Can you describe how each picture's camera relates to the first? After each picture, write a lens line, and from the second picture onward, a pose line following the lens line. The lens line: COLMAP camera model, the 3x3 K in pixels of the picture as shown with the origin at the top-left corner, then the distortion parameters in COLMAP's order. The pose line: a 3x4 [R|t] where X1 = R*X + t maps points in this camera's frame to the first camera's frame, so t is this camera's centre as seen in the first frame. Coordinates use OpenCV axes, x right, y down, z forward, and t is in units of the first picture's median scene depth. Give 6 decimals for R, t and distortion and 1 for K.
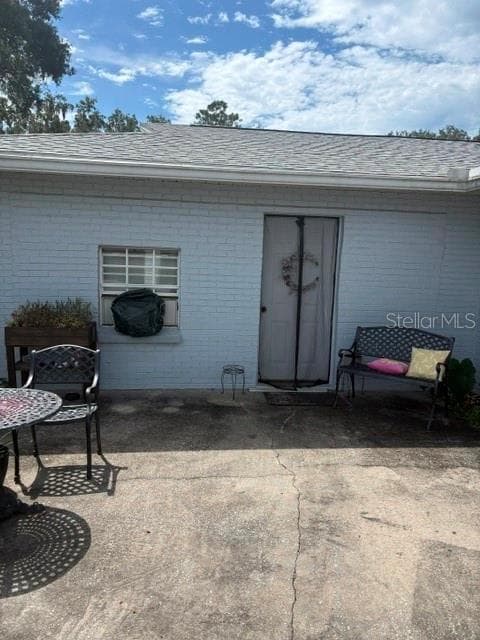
lens RADIAL K [[483.0, 0, 238.4], [0, 483.0, 328.6], [0, 0, 1]] dist [-0.002824, -0.005754]
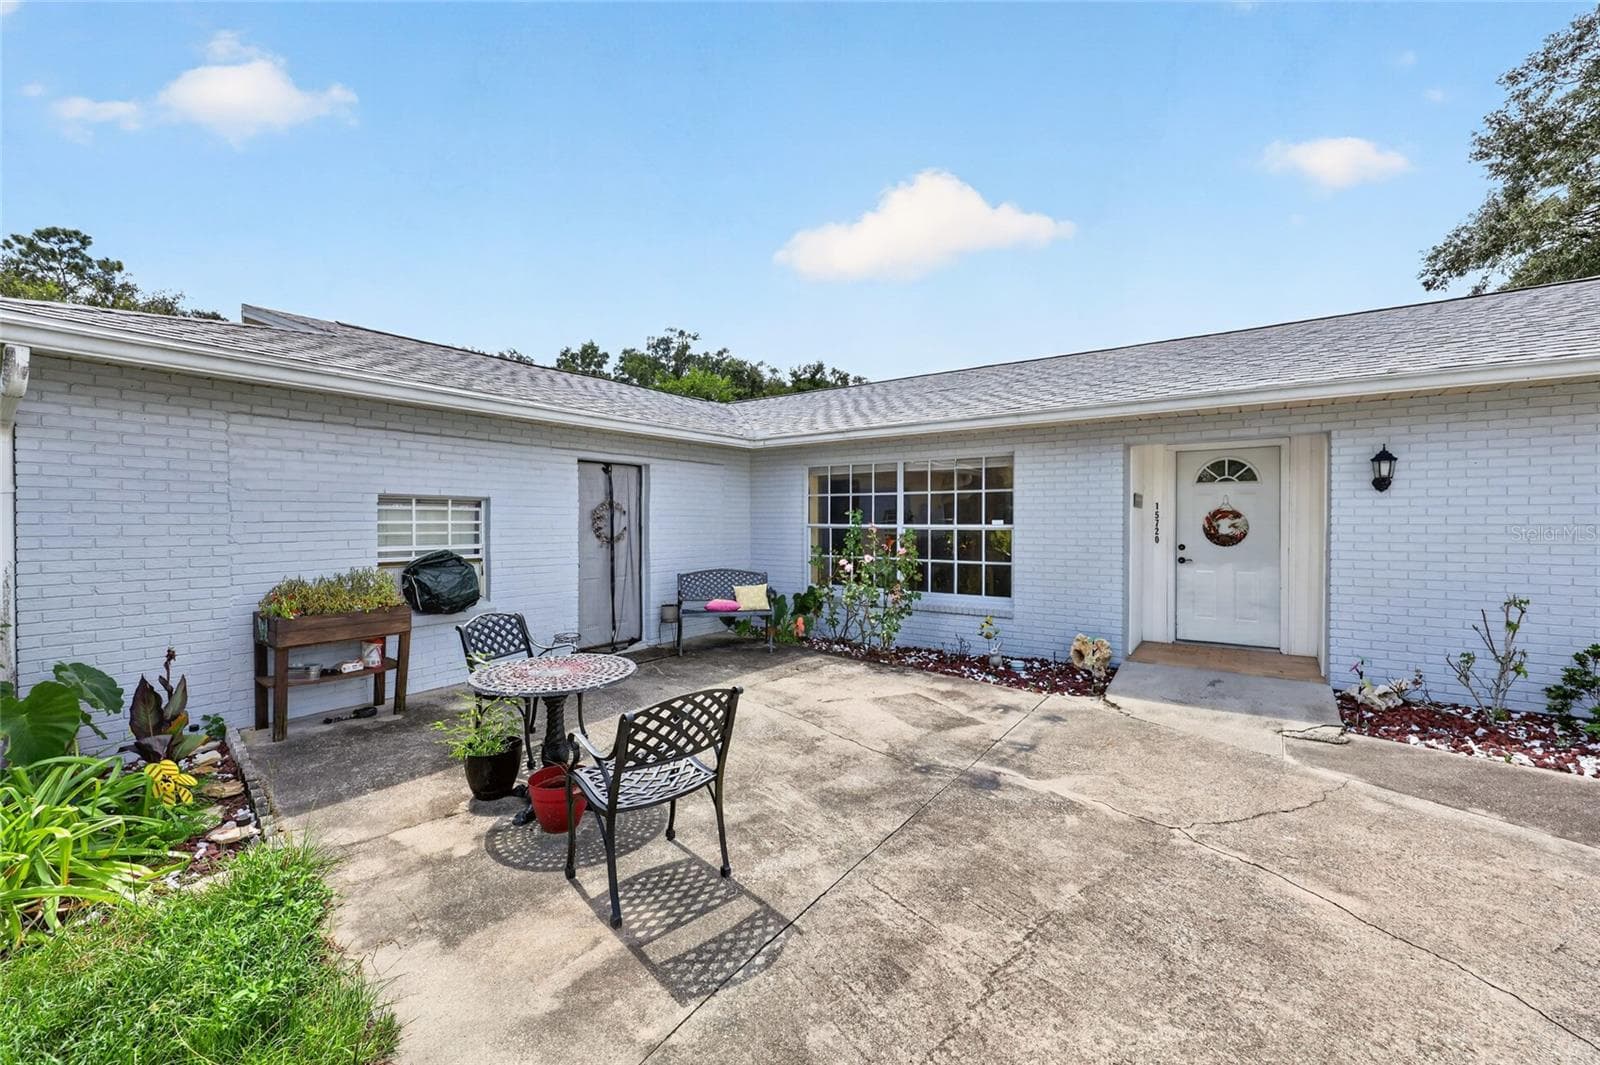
lens RADIAL K [[636.3, 0, 800.0], [0, 636.3, 532.5], [0, 0, 1]] dist [-0.000399, -0.000176]
pose [[0.674307, -0.047405, 0.736928, -0.593022], [0.131376, 0.989719, -0.056545, 0.020353], [-0.726671, 0.134943, 0.673602, -0.089116]]
